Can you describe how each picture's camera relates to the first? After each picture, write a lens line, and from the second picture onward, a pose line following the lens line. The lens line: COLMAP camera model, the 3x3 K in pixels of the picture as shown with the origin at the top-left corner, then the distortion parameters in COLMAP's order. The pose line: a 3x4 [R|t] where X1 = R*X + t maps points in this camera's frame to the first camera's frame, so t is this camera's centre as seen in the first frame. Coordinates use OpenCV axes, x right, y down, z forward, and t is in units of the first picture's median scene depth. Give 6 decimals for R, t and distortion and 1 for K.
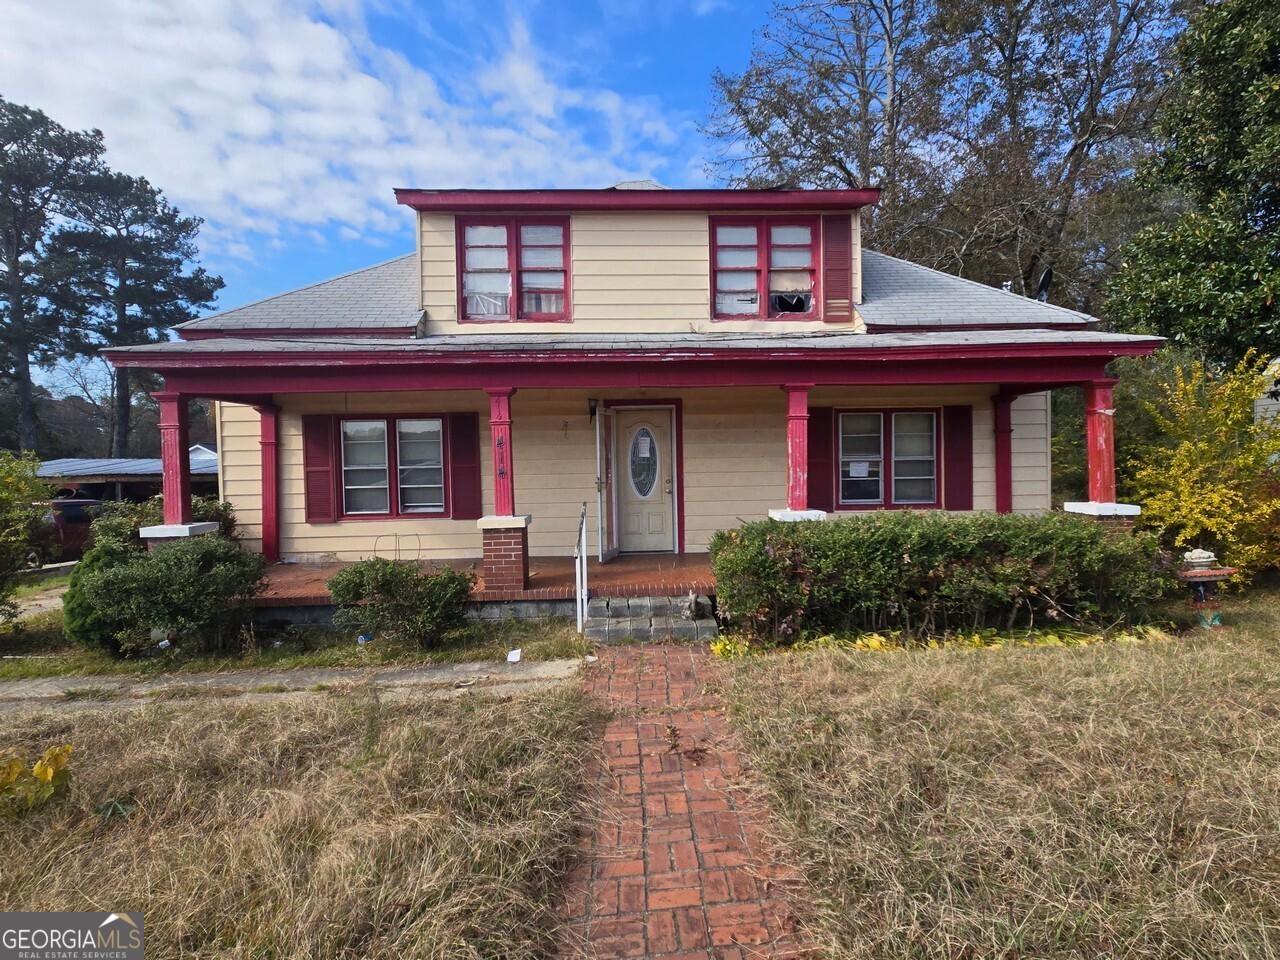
lens RADIAL K [[518.8, 0, 603.8], [0, 518.8, 486.0], [0, 0, 1]] dist [0.001665, 0.000414]
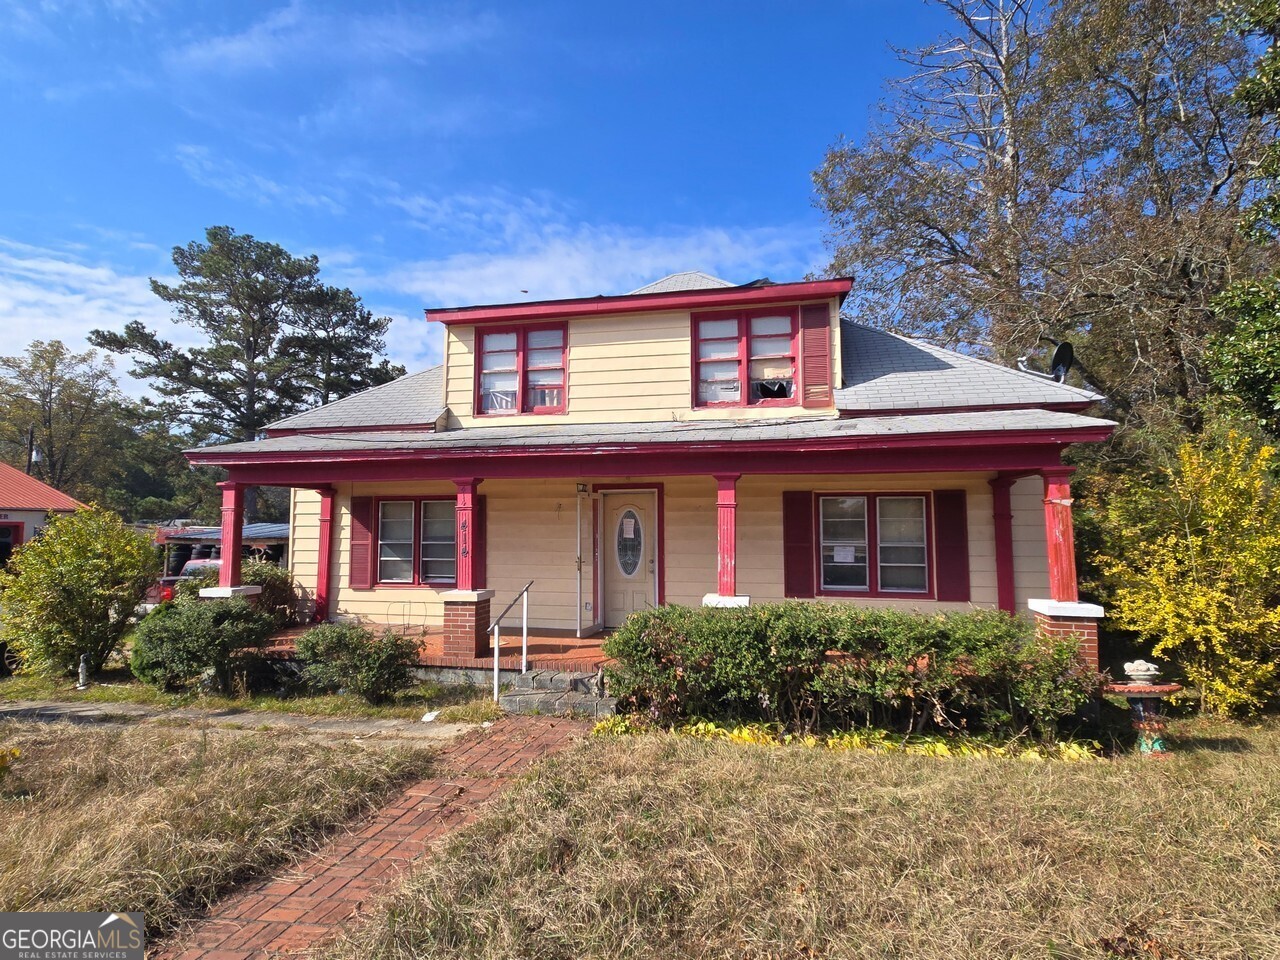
lens RADIAL K [[519.6, 0, 641.9], [0, 519.6, 515.4], [0, 0, 1]] dist [0.001041, 0.000154]
pose [[0.980093, 0.010241, -0.198274, 0.318206], [-0.024834, 0.997149, -0.071250, -0.026637], [0.196980, 0.074756, 0.977553, -0.033748]]
